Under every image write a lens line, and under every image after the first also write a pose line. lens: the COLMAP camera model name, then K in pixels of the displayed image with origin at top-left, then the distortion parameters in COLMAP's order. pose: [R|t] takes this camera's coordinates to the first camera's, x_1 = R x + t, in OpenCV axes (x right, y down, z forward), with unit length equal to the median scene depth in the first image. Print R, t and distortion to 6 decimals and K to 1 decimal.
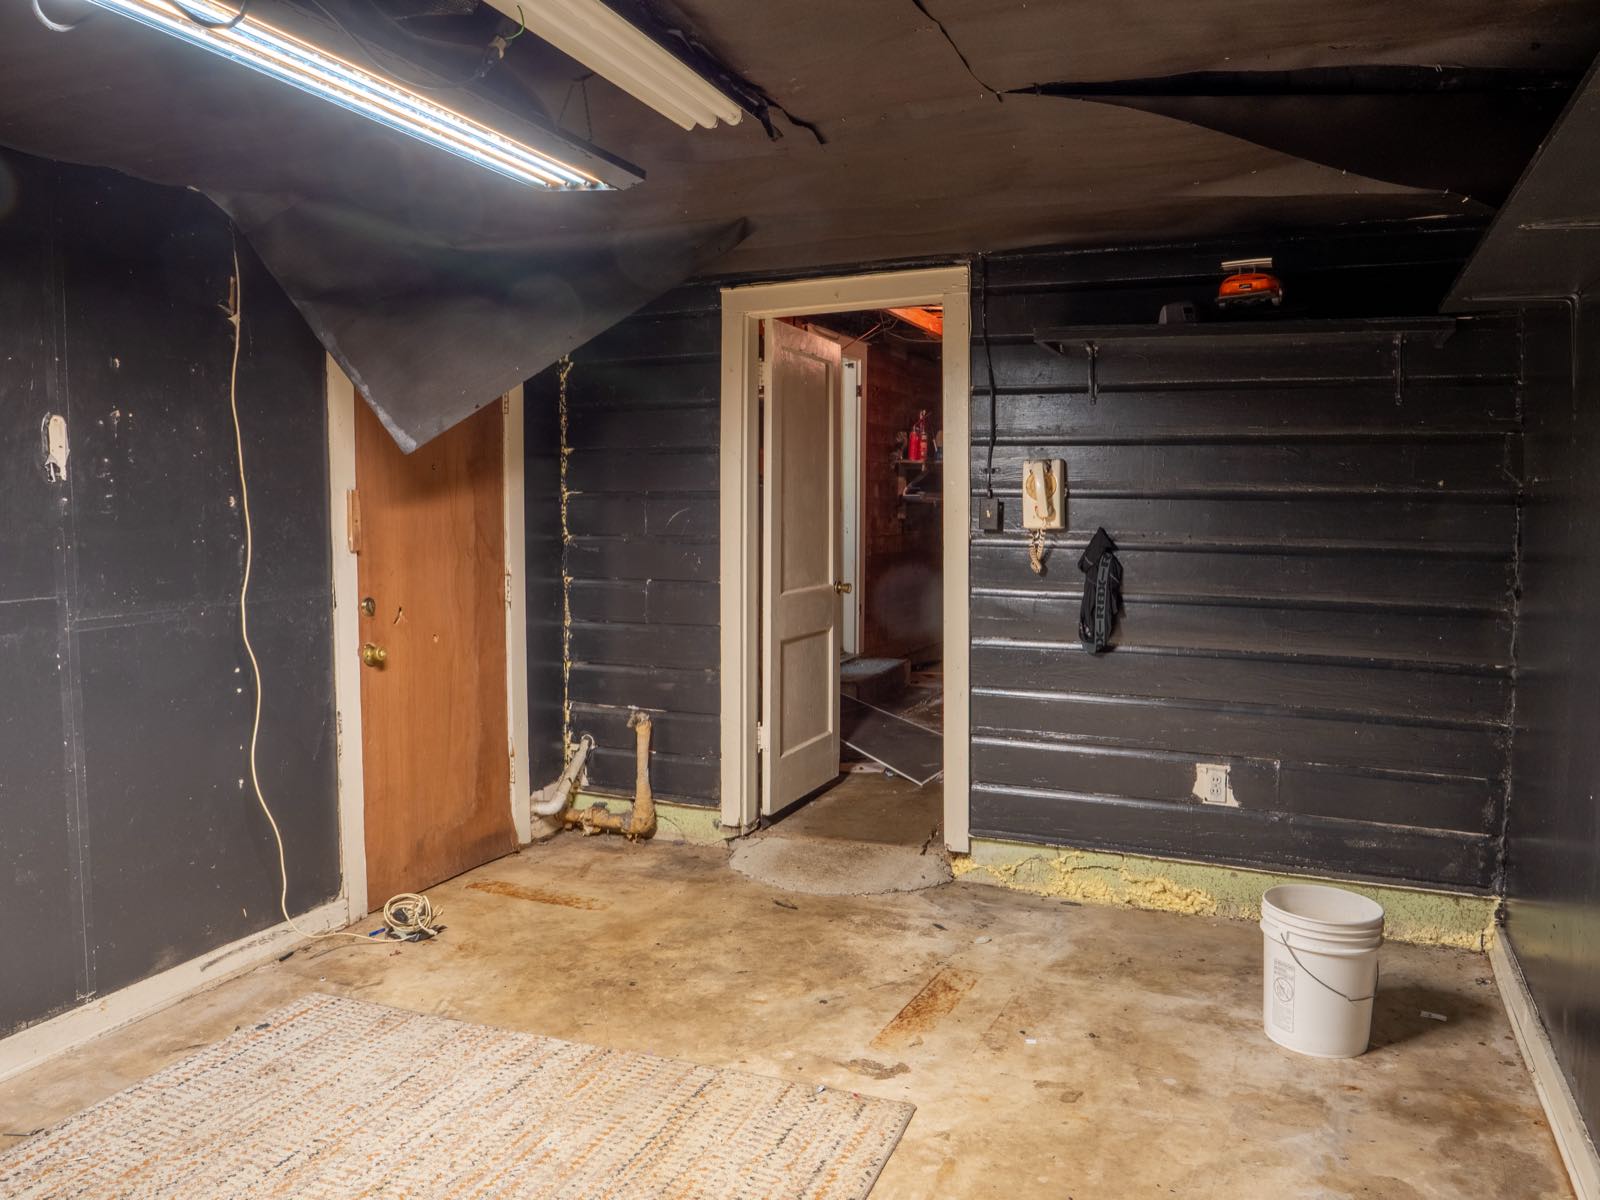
lens RADIAL K [[1159.4, 0, 799.7], [0, 1159.4, 598.9], [0, 0, 1]] dist [-0.040064, 0.017581]
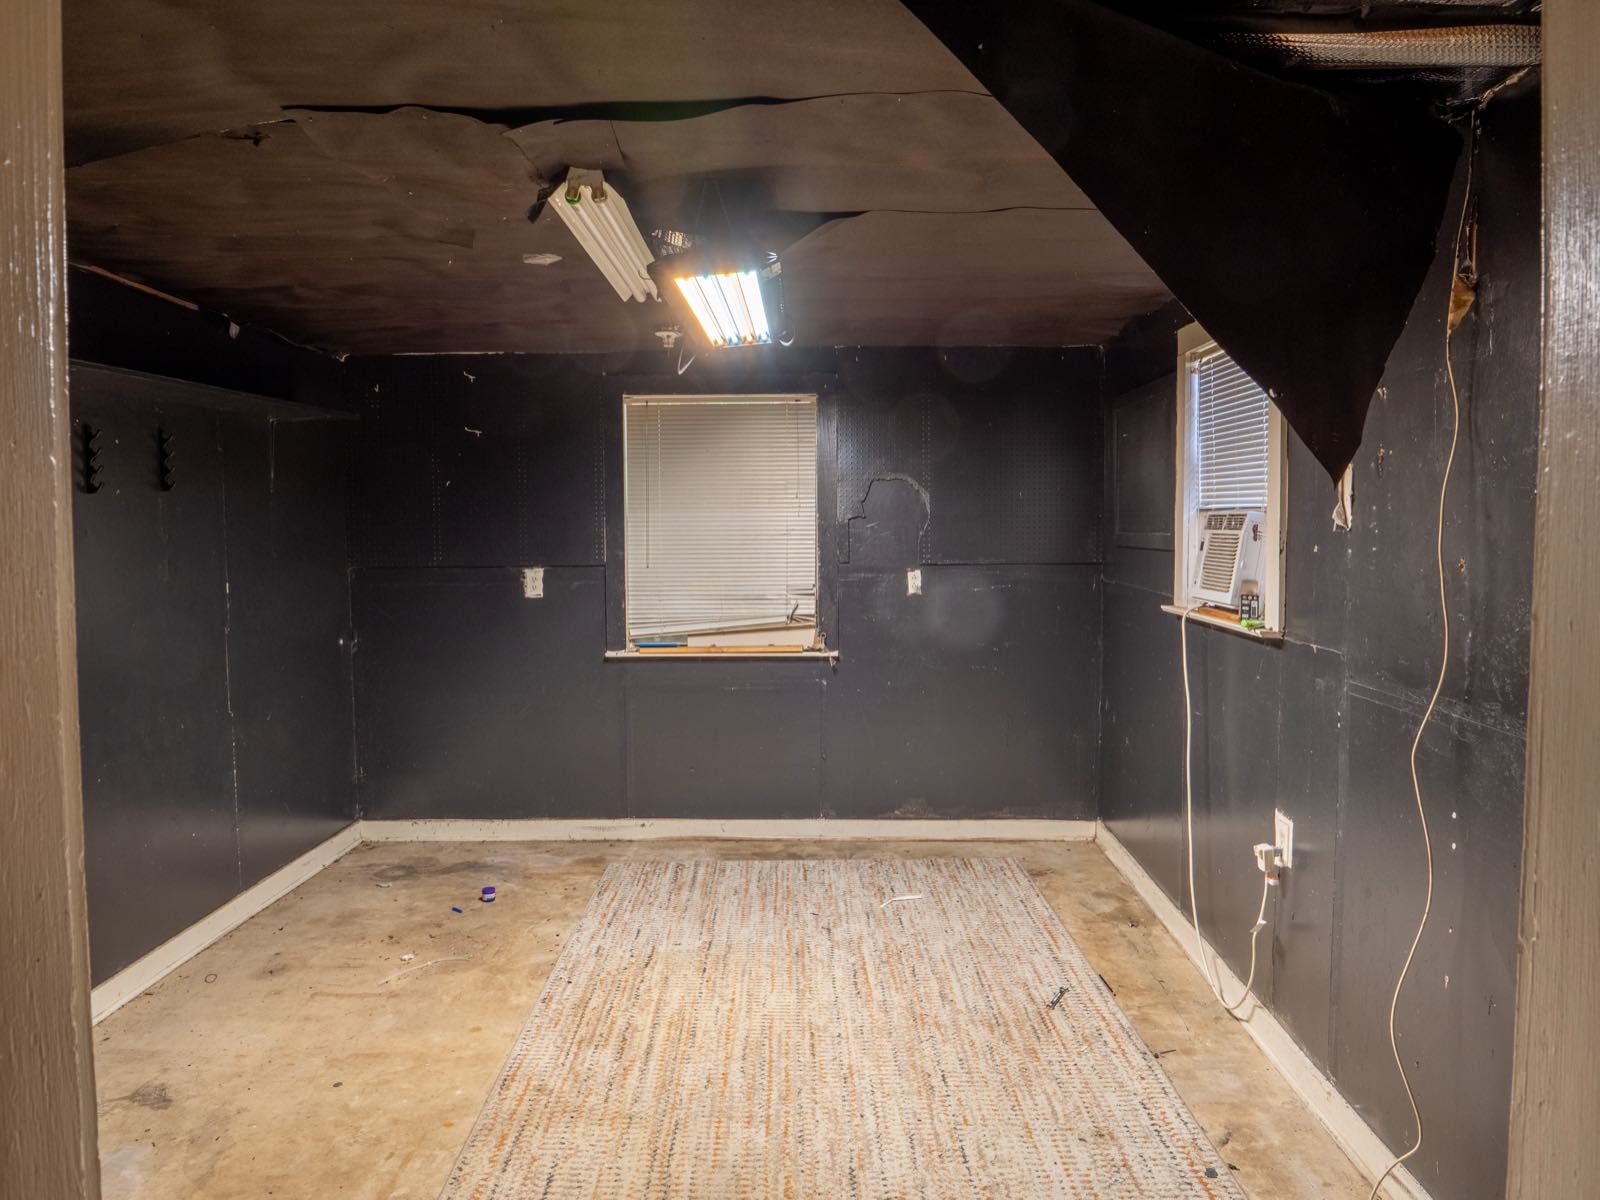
lens RADIAL K [[1159.4, 0, 799.8], [0, 1159.4, 595.3], [0, 0, 1]] dist [-0.040064, 0.017581]
pose [[-0.923345, 0.037051, -0.382180, 0.150494], [-0.025492, 0.987222, 0.157297, -0.215475], [0.383125, 0.154982, -0.910602, 1.934889]]
